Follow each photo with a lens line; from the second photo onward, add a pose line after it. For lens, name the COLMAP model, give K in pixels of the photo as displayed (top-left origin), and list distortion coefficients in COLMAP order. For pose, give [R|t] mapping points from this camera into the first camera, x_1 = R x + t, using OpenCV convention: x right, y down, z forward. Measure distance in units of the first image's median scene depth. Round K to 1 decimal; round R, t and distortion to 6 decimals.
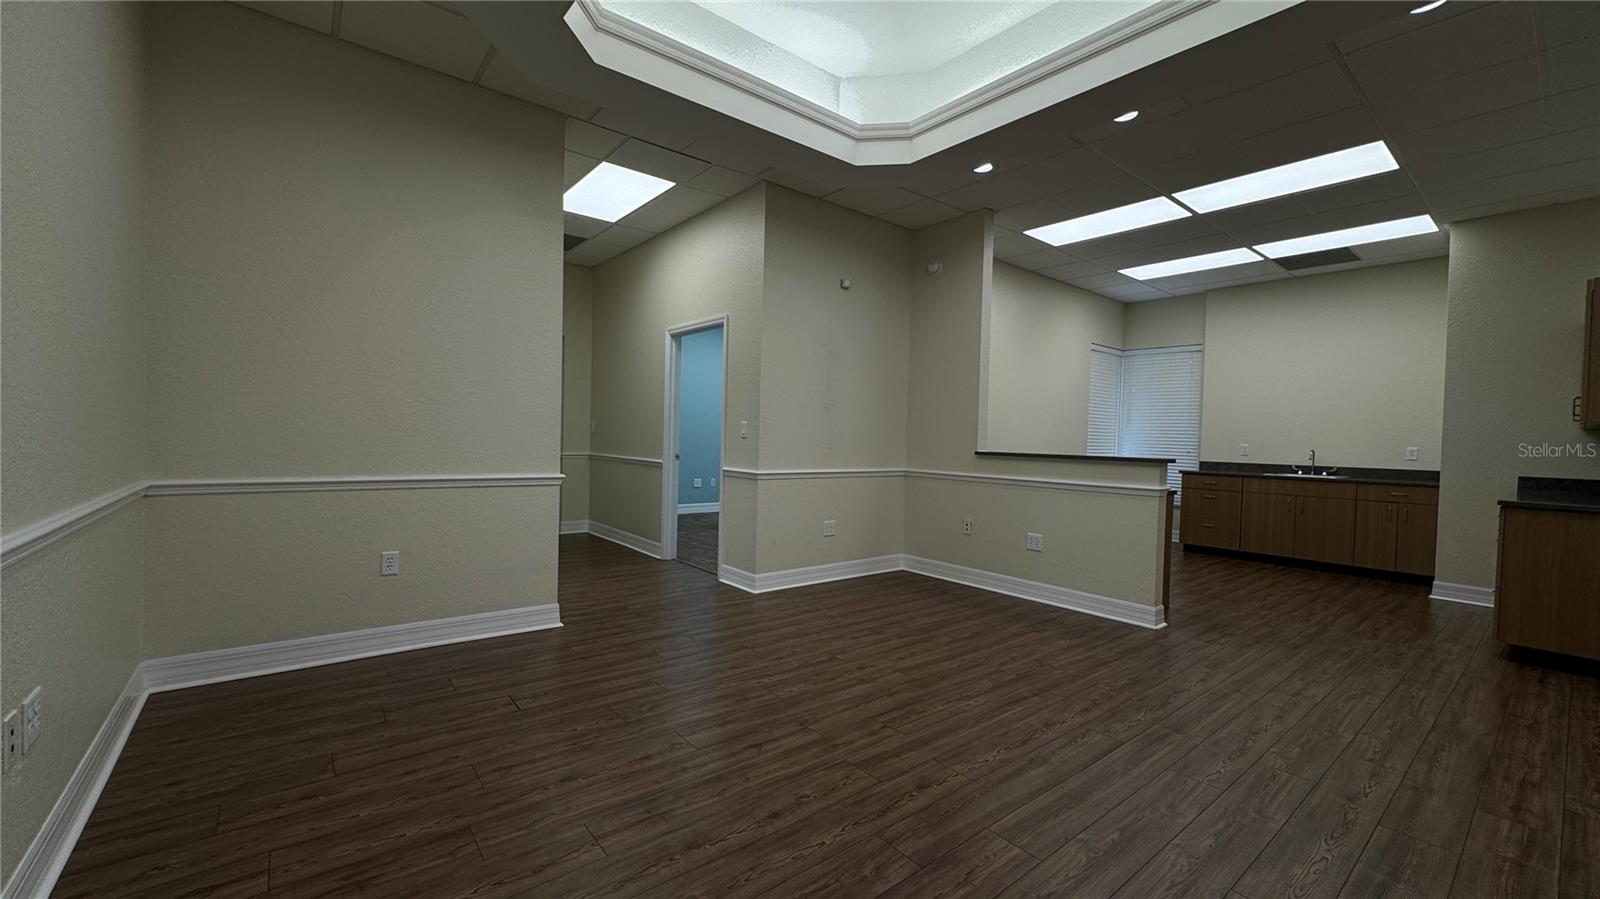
lens RADIAL K [[638.7, 0, 800.0], [0, 638.7, 449.5], [0, 0, 1]] dist [-0.001287, -0.000017]
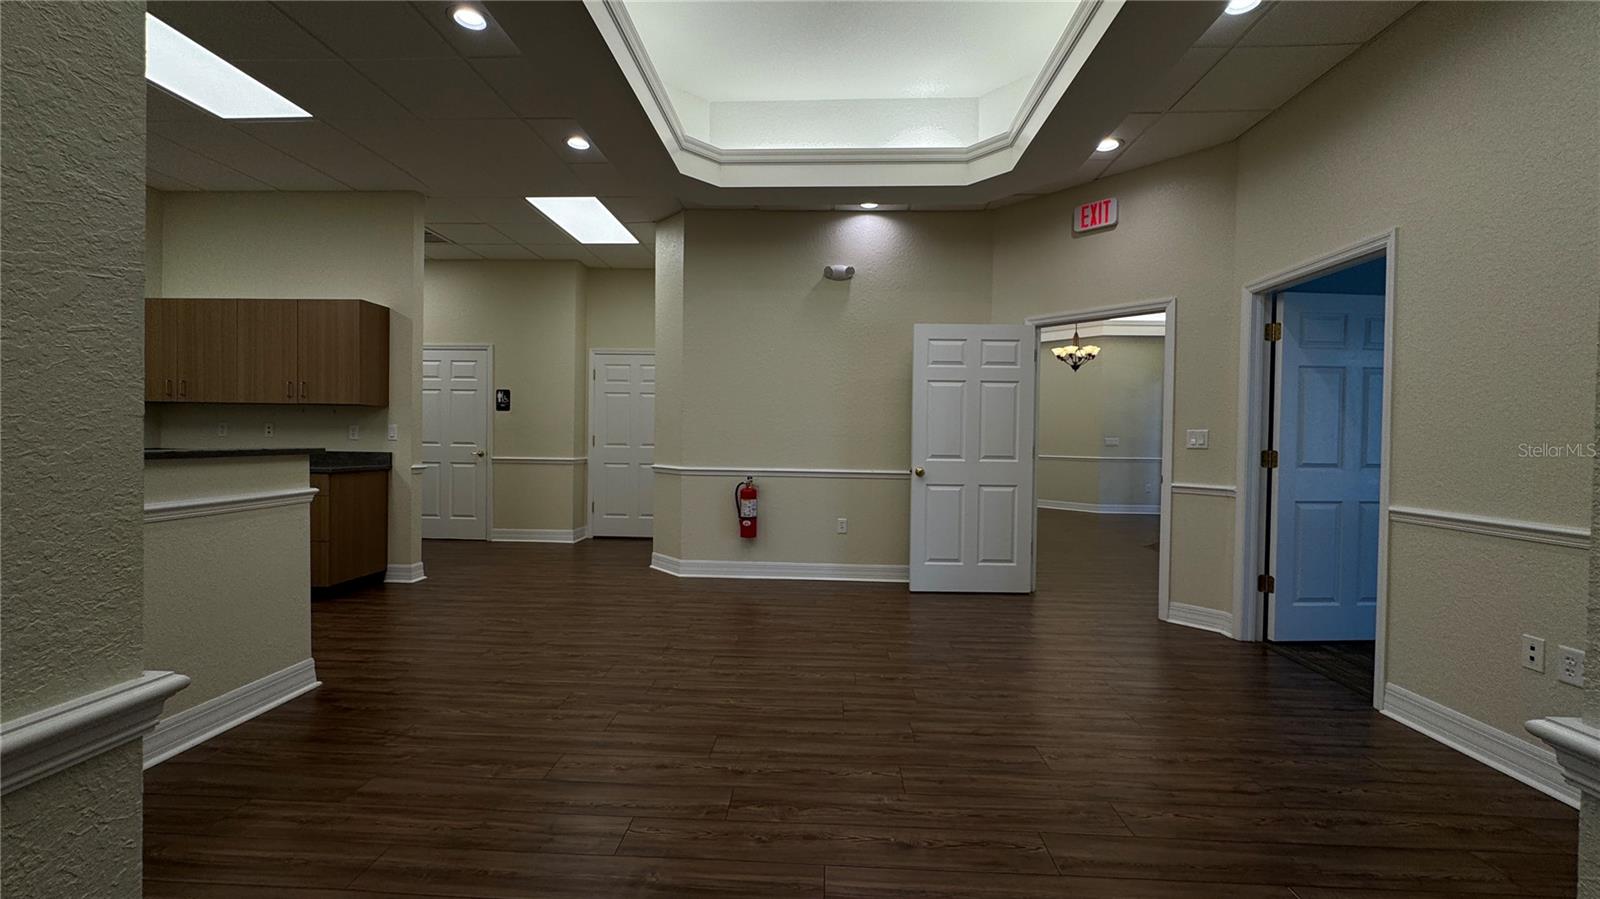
lens RADIAL K [[638.7, 0, 800.0], [0, 638.7, 449.5], [0, 0, 1]] dist [-0.001287, -0.000017]
pose [[-0.747215, -0.049970, 0.662701, -0.327209], [-0.021216, 0.998455, 0.051365, -0.032612], [-0.664244, 0.024321, -0.747120, 1.229628]]
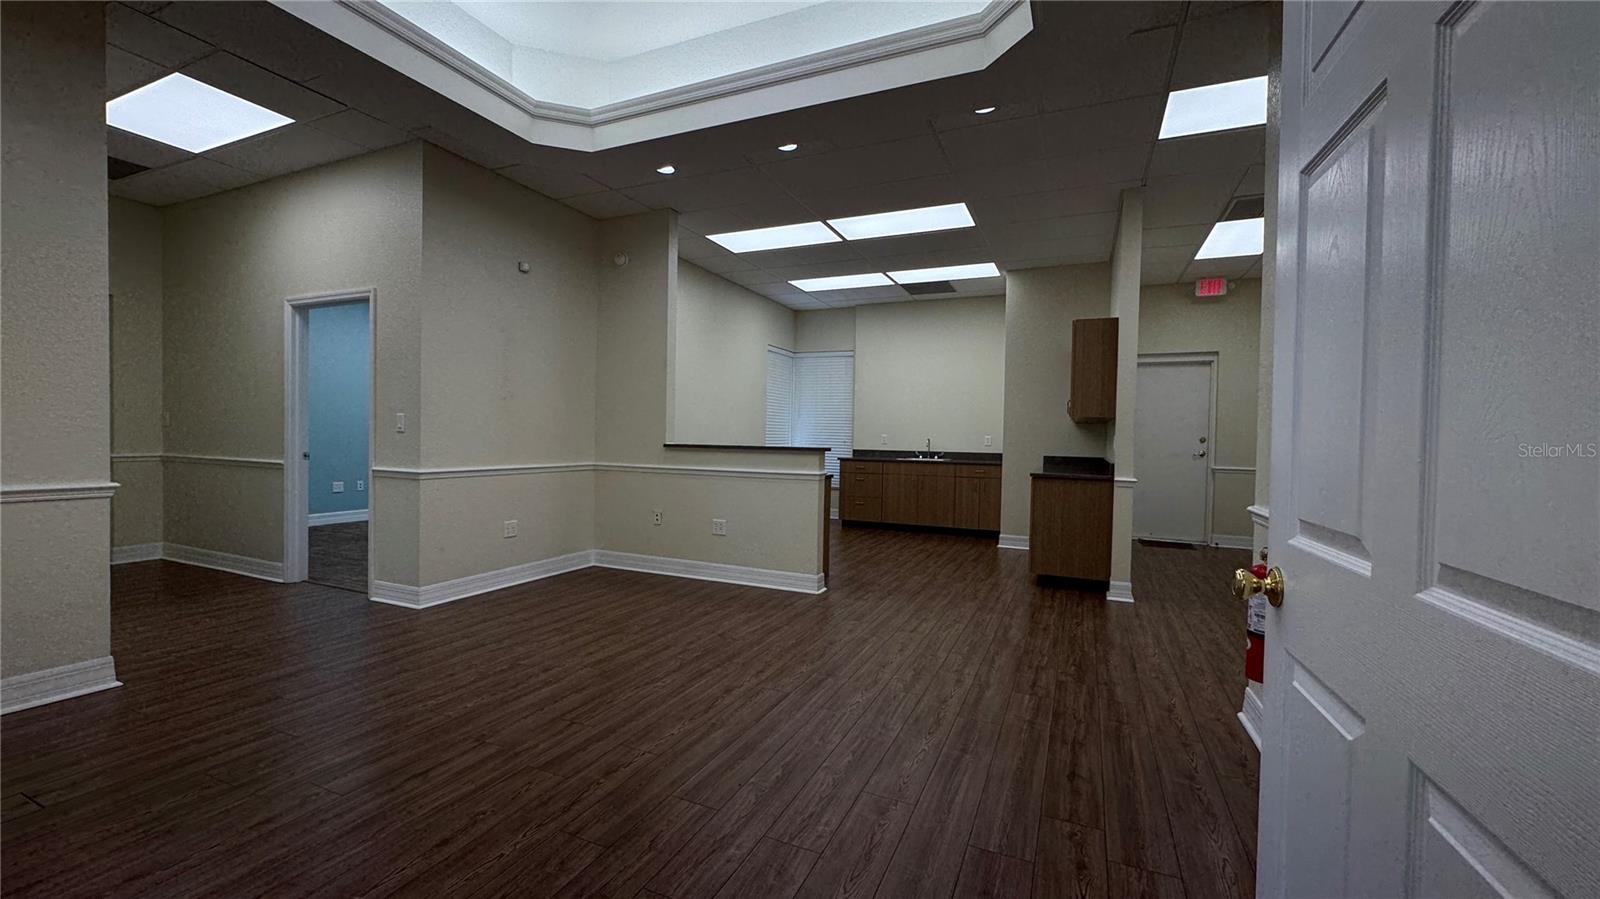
lens RADIAL K [[638.7, 0, 800.0], [0, 638.7, 449.5], [0, 0, 1]] dist [-0.001287, -0.000017]
pose [[0.892622, -0.018846, 0.450411, 0.007595], [0.014050, 0.999803, 0.013990, 0.000925], [-0.450586, -0.006160, 0.892712, -0.025206]]
